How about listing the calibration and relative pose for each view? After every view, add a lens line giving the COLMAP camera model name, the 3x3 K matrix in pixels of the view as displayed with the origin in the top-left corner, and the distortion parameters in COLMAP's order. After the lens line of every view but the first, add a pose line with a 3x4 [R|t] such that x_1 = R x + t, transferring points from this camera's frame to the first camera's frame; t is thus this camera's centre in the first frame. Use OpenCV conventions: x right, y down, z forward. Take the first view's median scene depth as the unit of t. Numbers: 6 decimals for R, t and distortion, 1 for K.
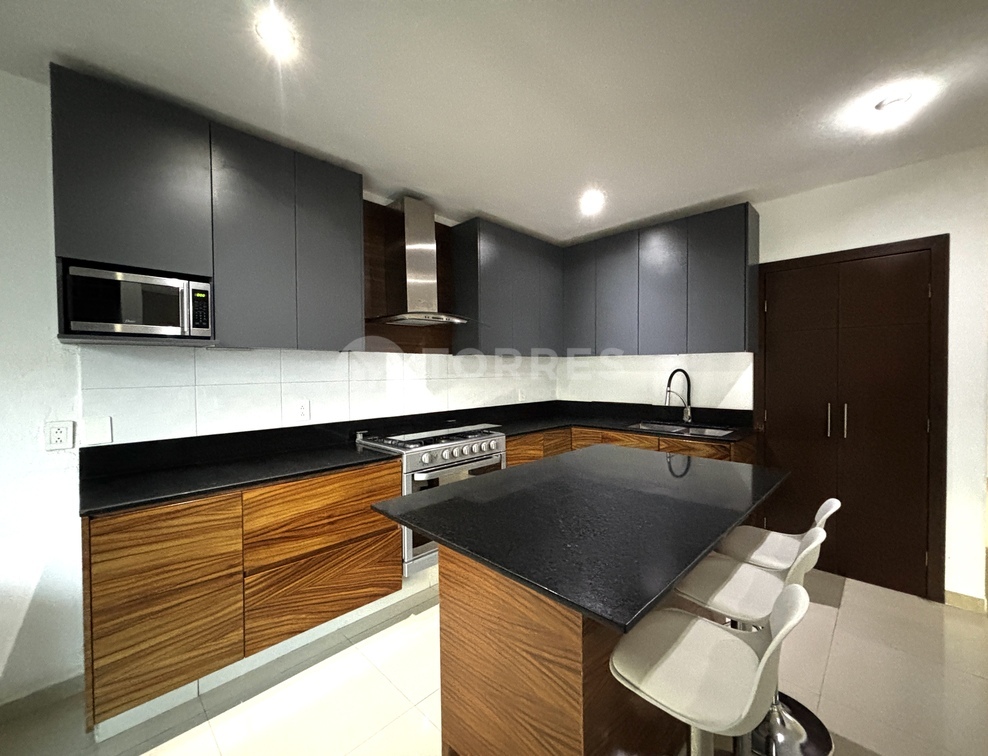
lens RADIAL K [[404.4, 0, 505.3], [0, 404.4, 377.3], [0, 0, 1]] dist [0.001146, 0.000478]
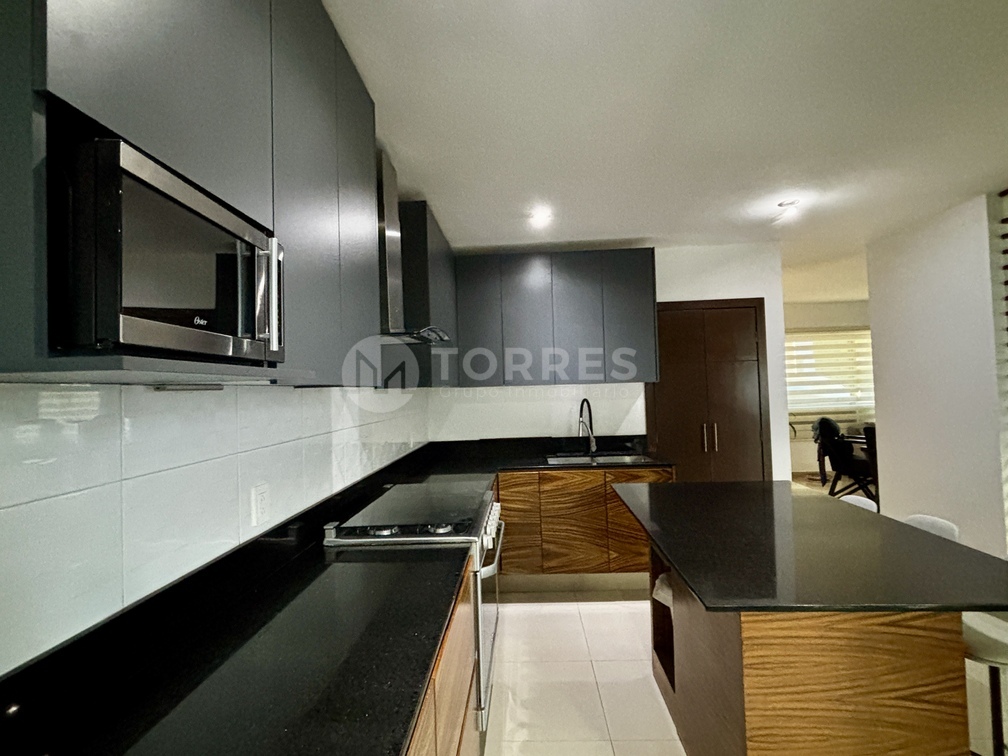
lens RADIAL K [[481.1, 0, 504.0], [0, 481.1, 378.0], [0, 0, 1]] dist [0.000254, -0.000533]
pose [[0.756669, -0.003779, 0.653787, -0.803779], [0.042341, 0.998167, -0.043234, -0.045422], [-0.652425, 0.060396, 0.755443, 0.395913]]
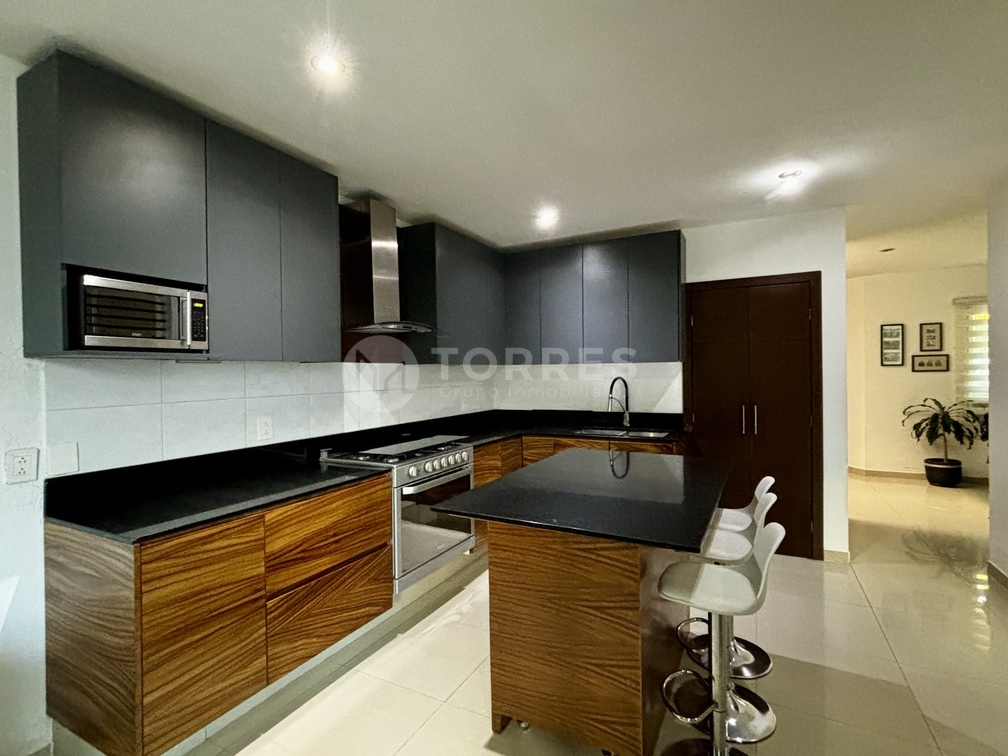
lens RADIAL K [[481.1, 0, 504.0], [0, 481.1, 378.0], [0, 0, 1]] dist [0.000254, -0.000533]
pose [[0.961437, -0.011244, 0.274796, -0.343188], [0.014736, 0.999835, -0.010646, -0.013099], [-0.274631, 0.014285, 0.961444, -0.216400]]
